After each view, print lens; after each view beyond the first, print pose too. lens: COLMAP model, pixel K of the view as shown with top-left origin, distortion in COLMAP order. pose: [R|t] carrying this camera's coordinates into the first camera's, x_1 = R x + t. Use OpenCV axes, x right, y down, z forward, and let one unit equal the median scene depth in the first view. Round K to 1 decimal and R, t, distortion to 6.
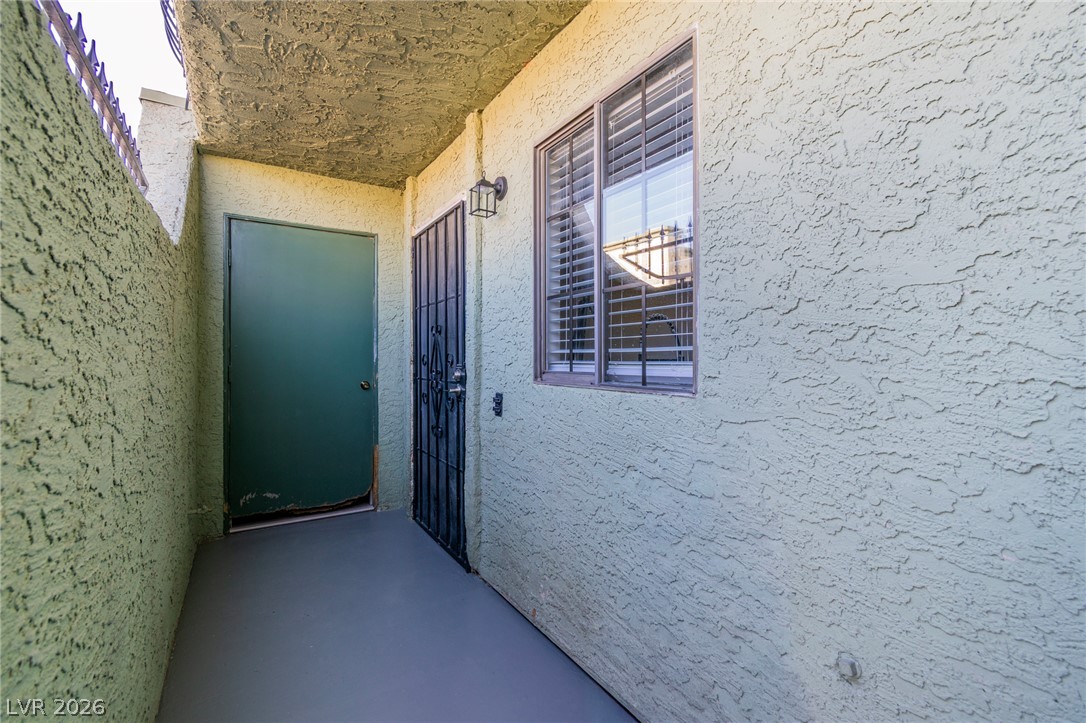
lens RADIAL K [[475.5, 0, 546.0], [0, 475.5, 357.4], [0, 0, 1]] dist [0.004023, -0.001167]
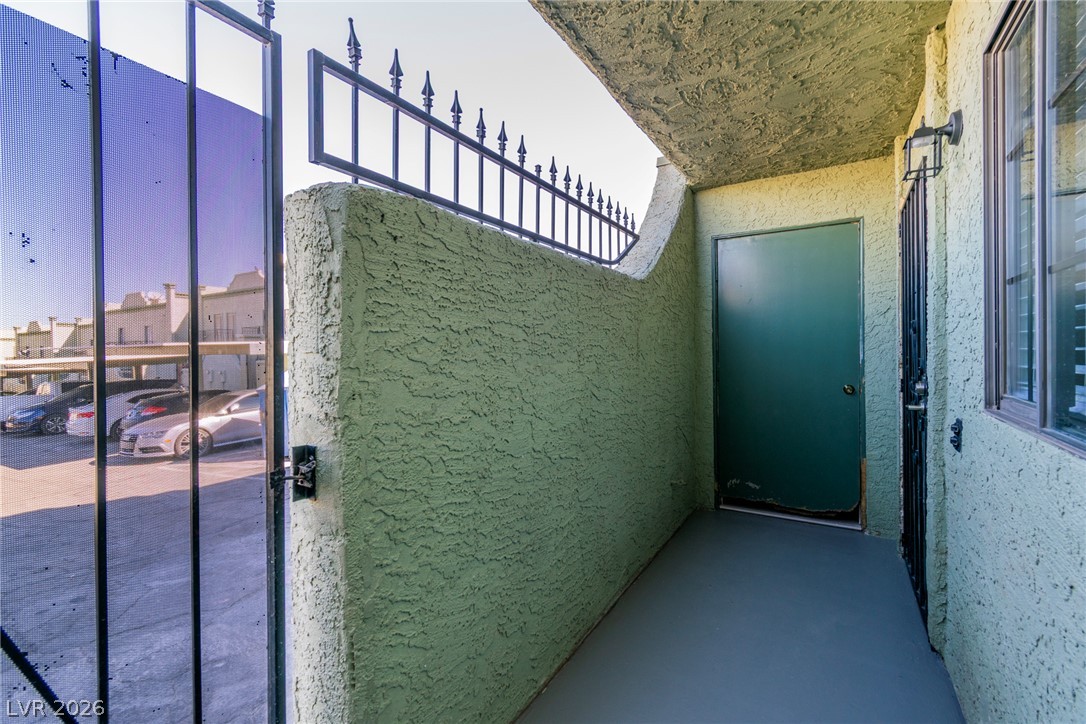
lens RADIAL K [[475.5, 0, 546.0], [0, 475.5, 357.9], [0, 0, 1]] dist [0.004023, -0.001167]
pose [[0.444870, 0.007875, -0.895561, 0.198523], [0.014155, 0.999775, 0.015823, -0.027255], [0.895483, -0.019716, 0.444658, 0.104673]]
